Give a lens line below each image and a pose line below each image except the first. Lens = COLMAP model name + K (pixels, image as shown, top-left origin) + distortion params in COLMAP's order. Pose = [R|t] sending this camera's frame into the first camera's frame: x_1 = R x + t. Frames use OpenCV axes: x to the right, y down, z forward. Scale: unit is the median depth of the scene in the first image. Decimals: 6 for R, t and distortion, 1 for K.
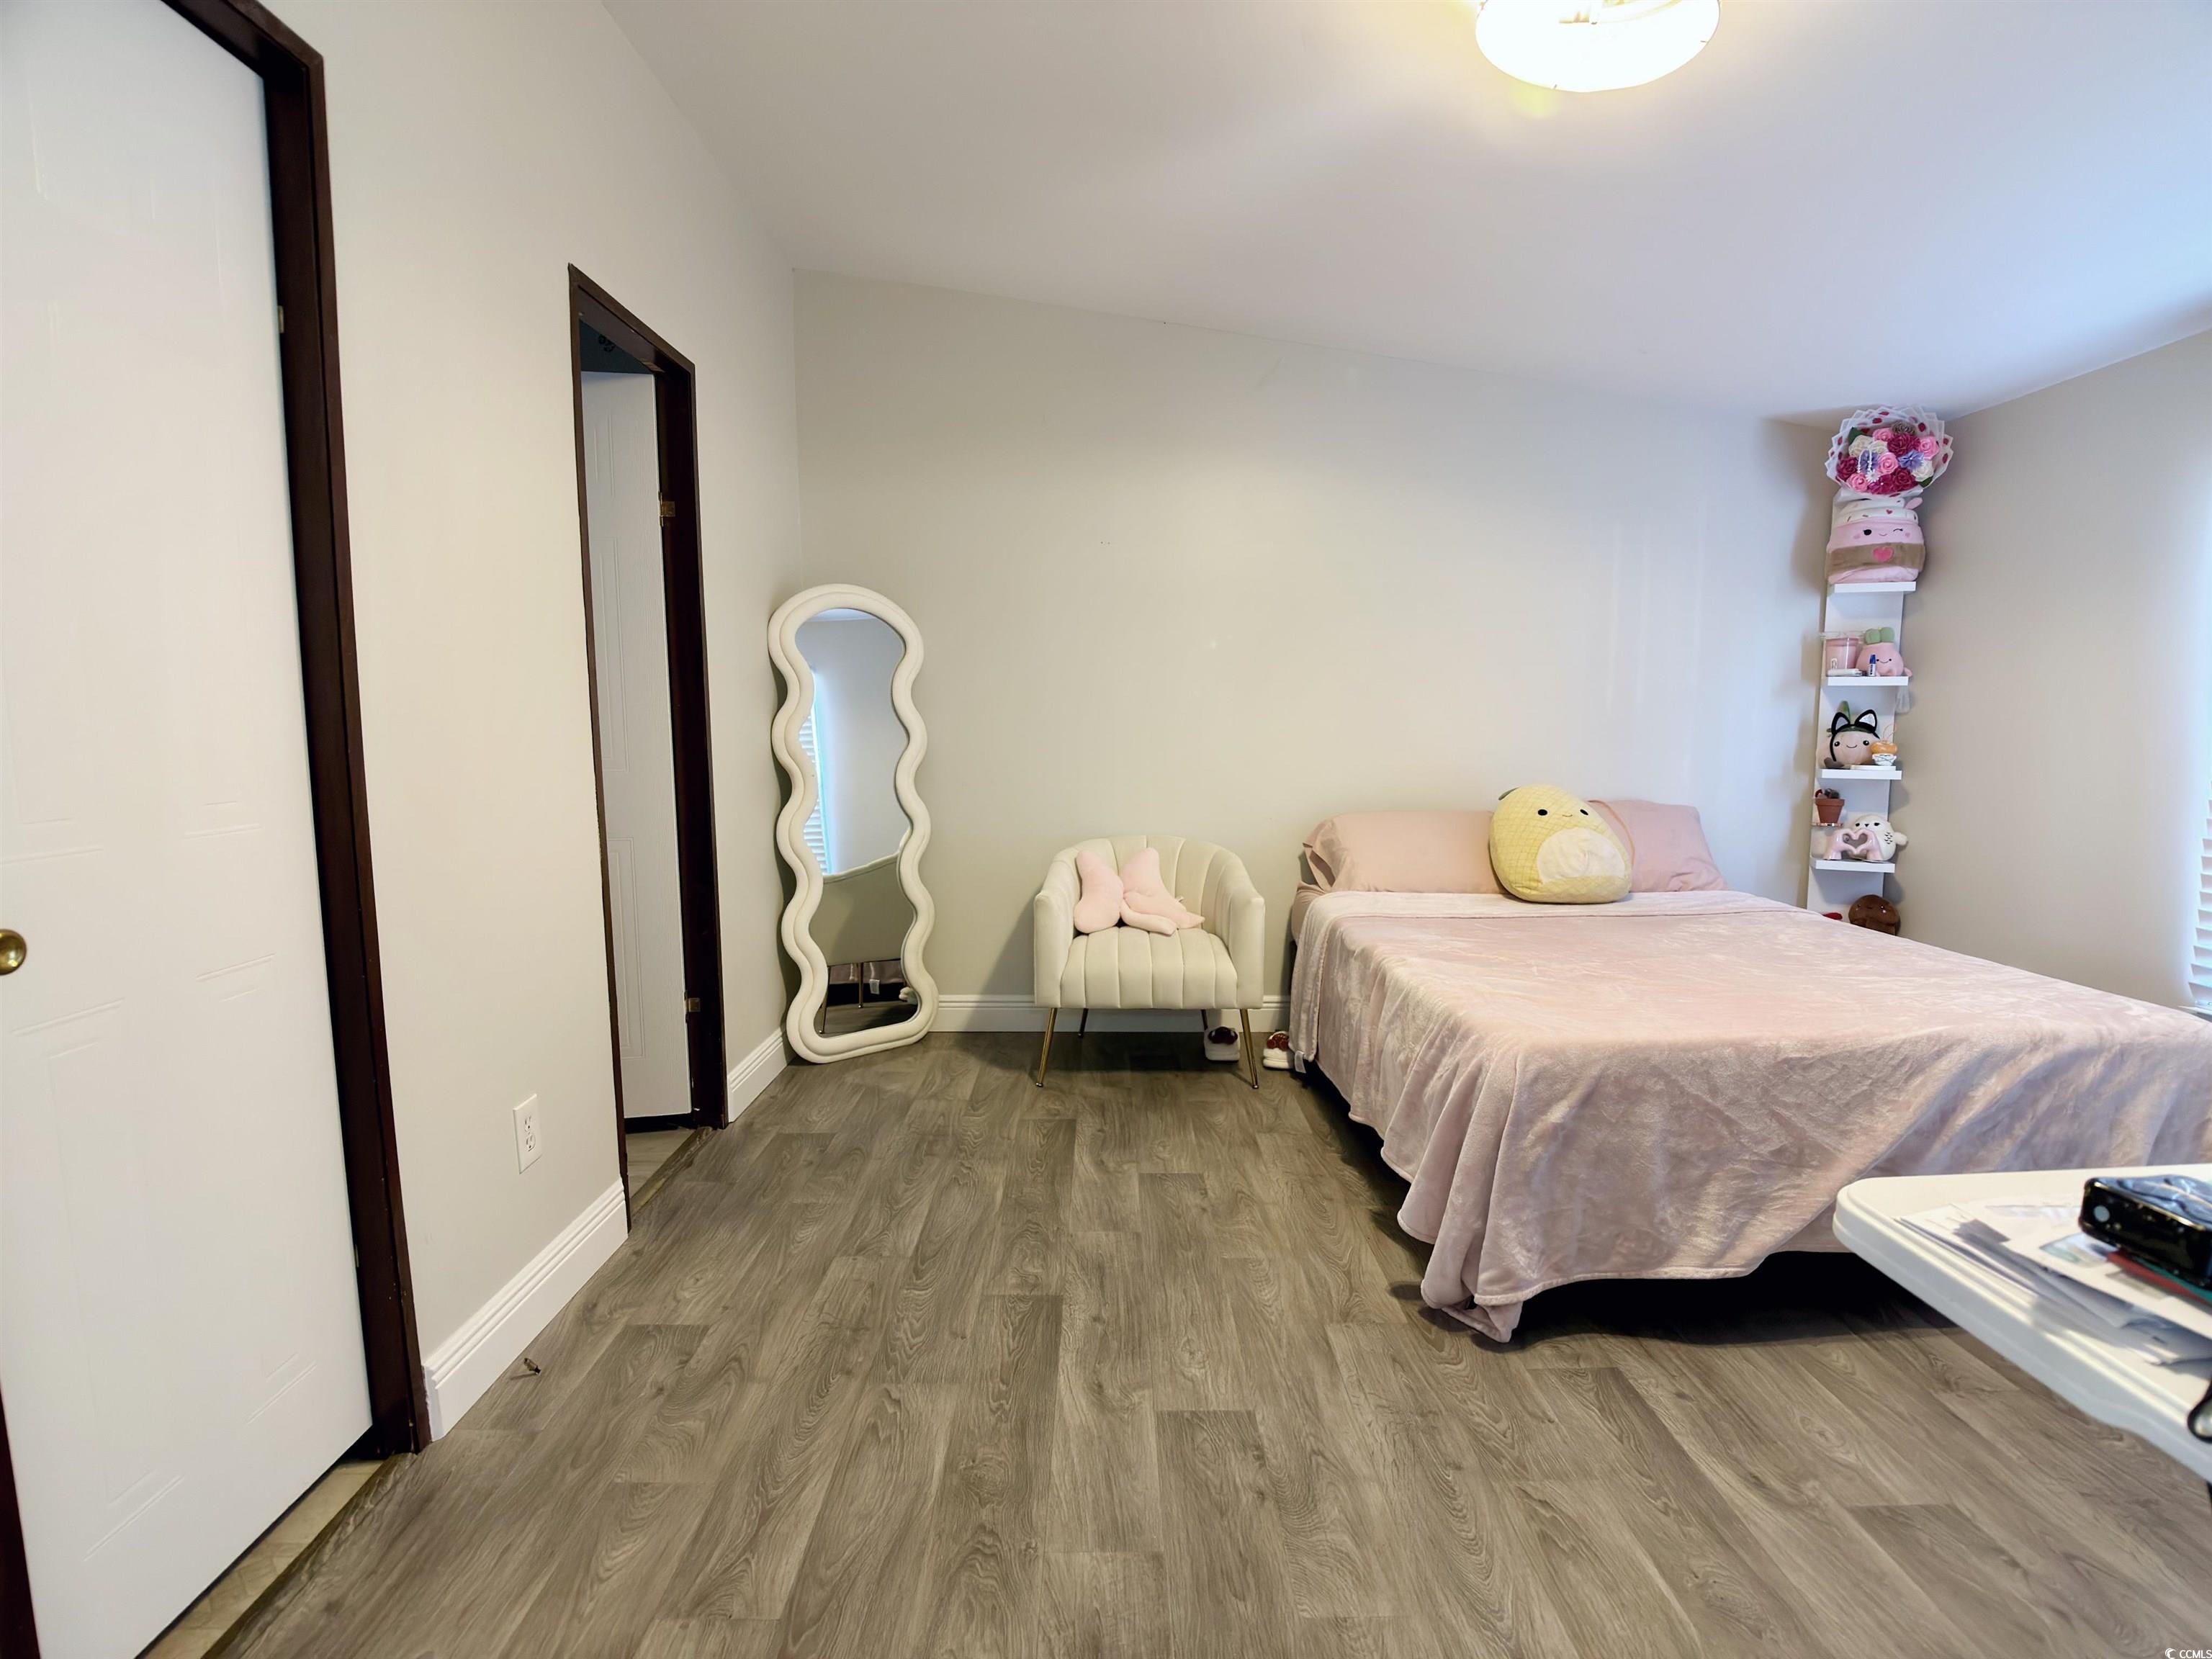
lens RADIAL K [[1096.0, 0, 1105.7], [0, 1096.0, 840.2], [0, 0, 1]] dist [0.049871, -0.069917]
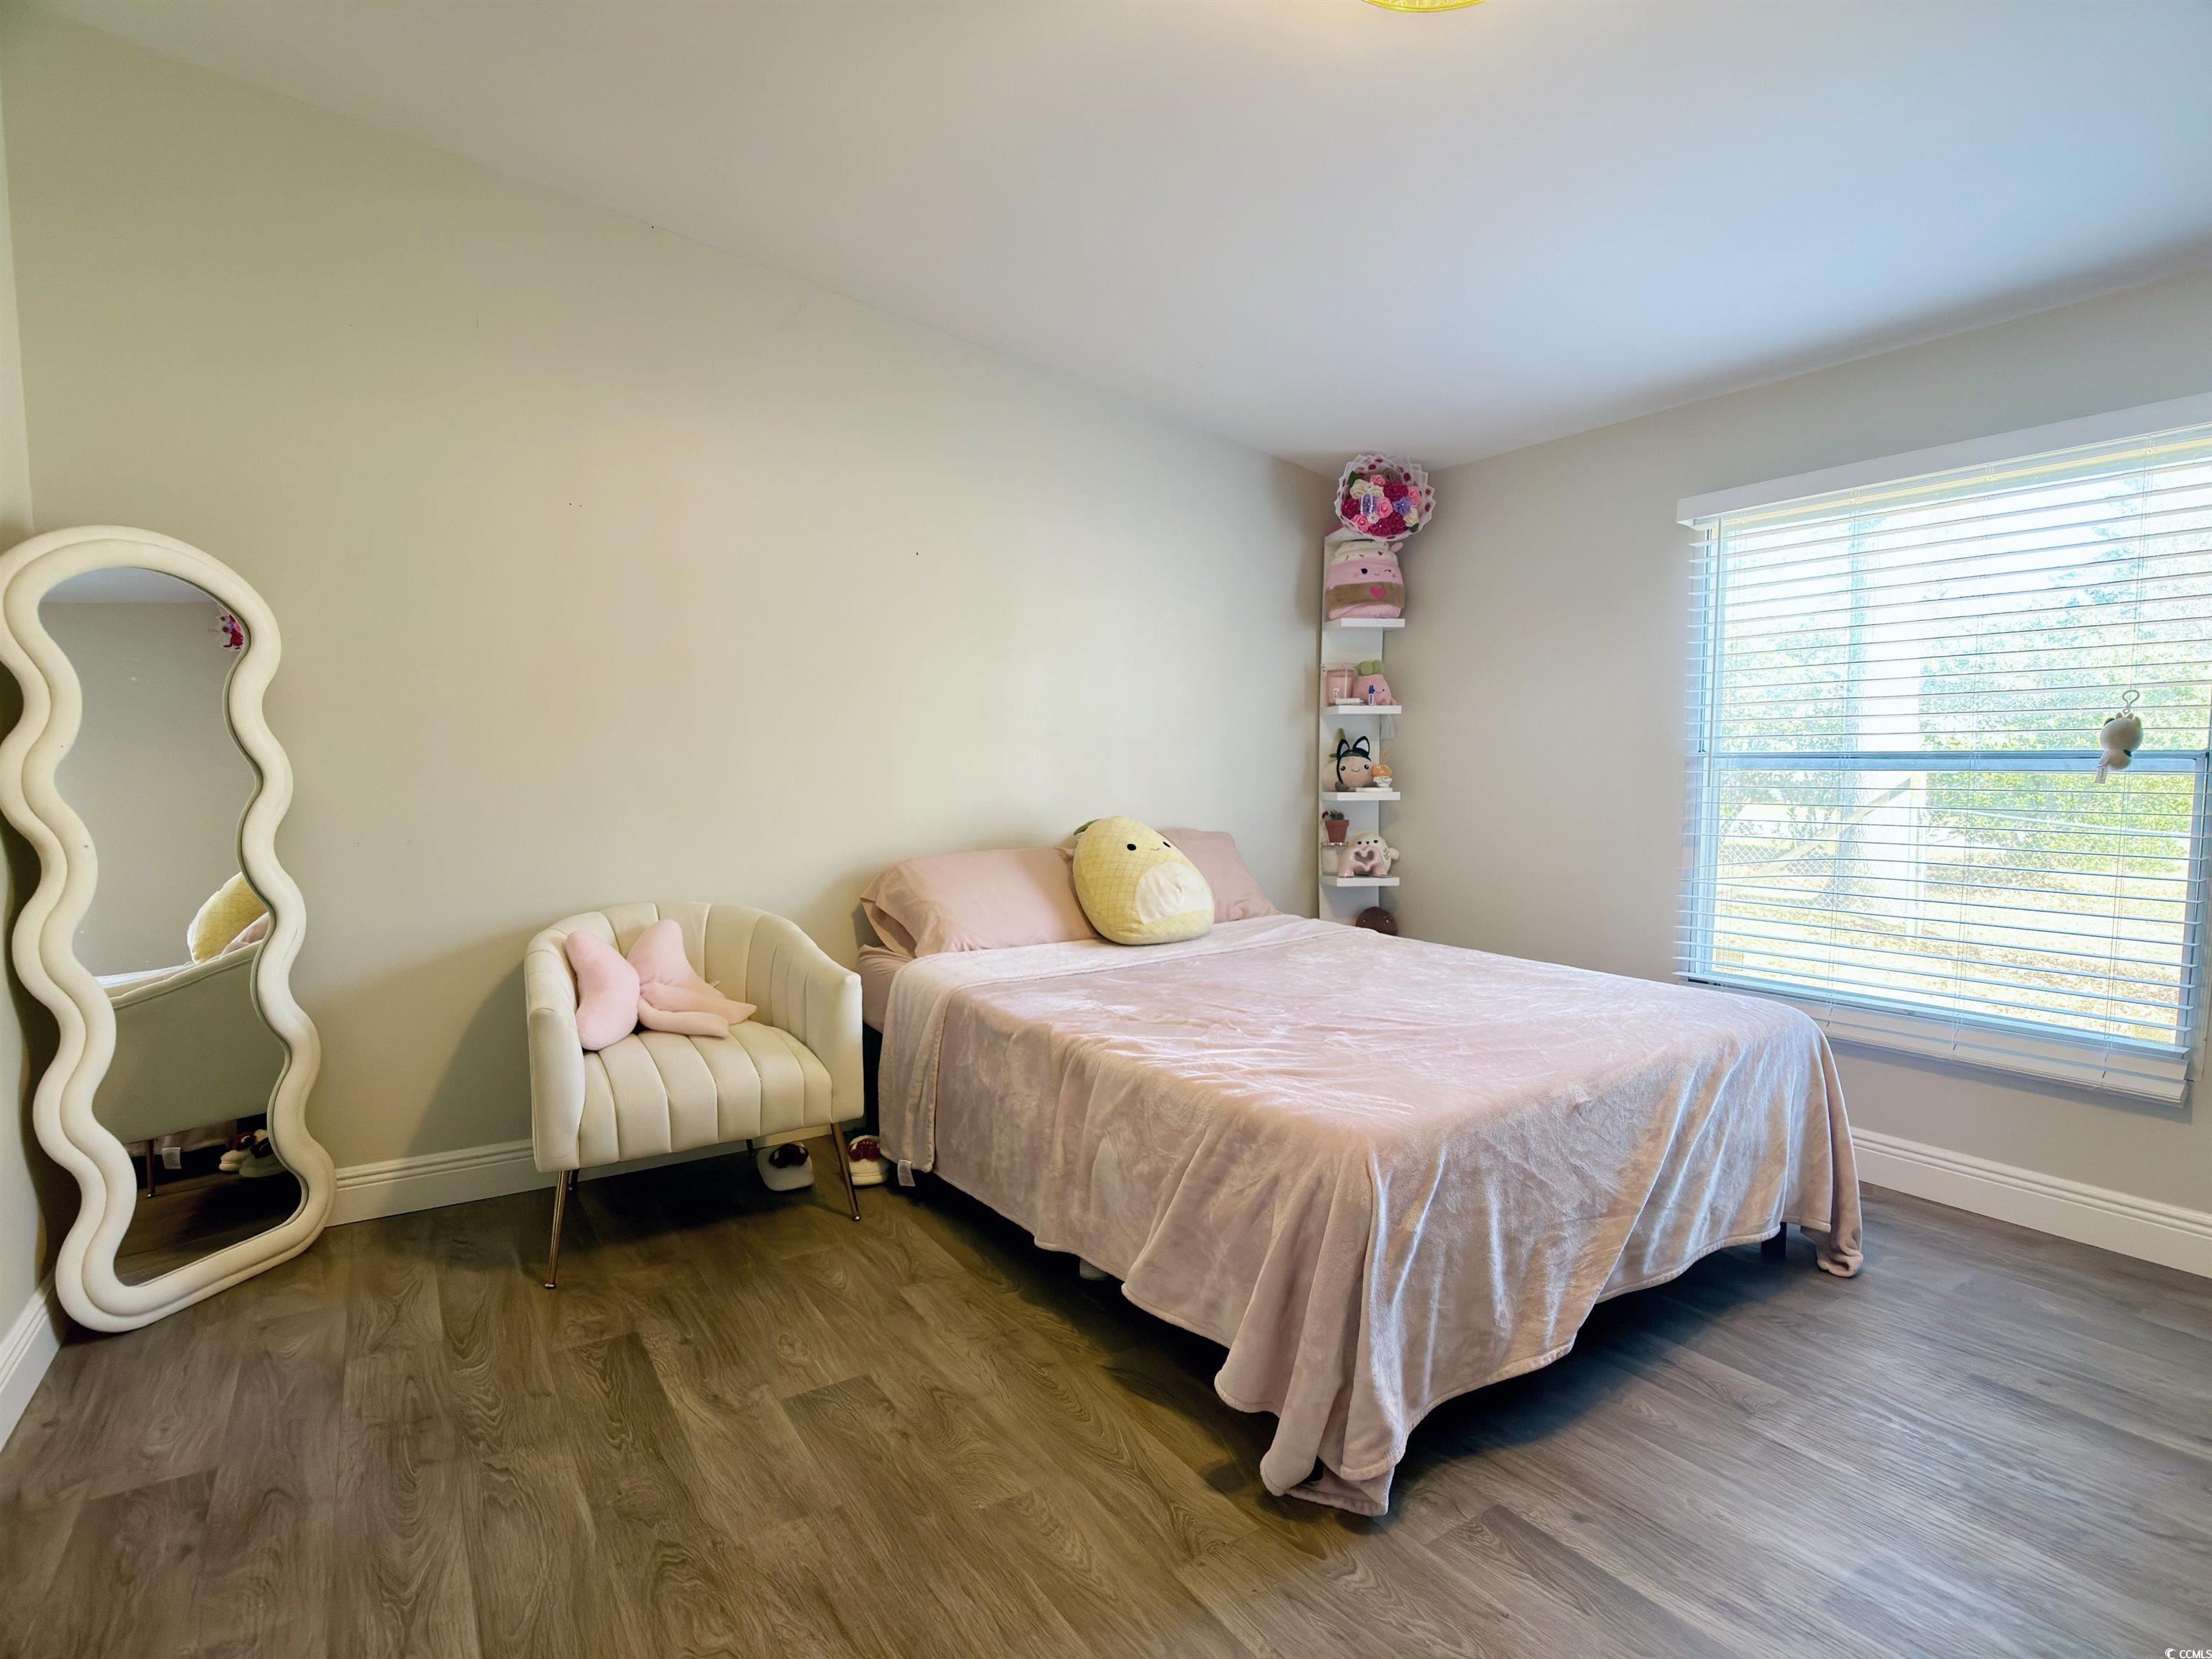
lens RADIAL K [[1134.1, 0, 1114.5], [0, 1134.1, 843.3], [0, 0, 1]] dist [0.014605, -0.042715]
pose [[0.849460, -0.048260, 0.525441, -0.111198], [0.061673, 0.998064, -0.008036, -0.021003], [-0.524036, 0.039231, 0.850792, 0.199847]]
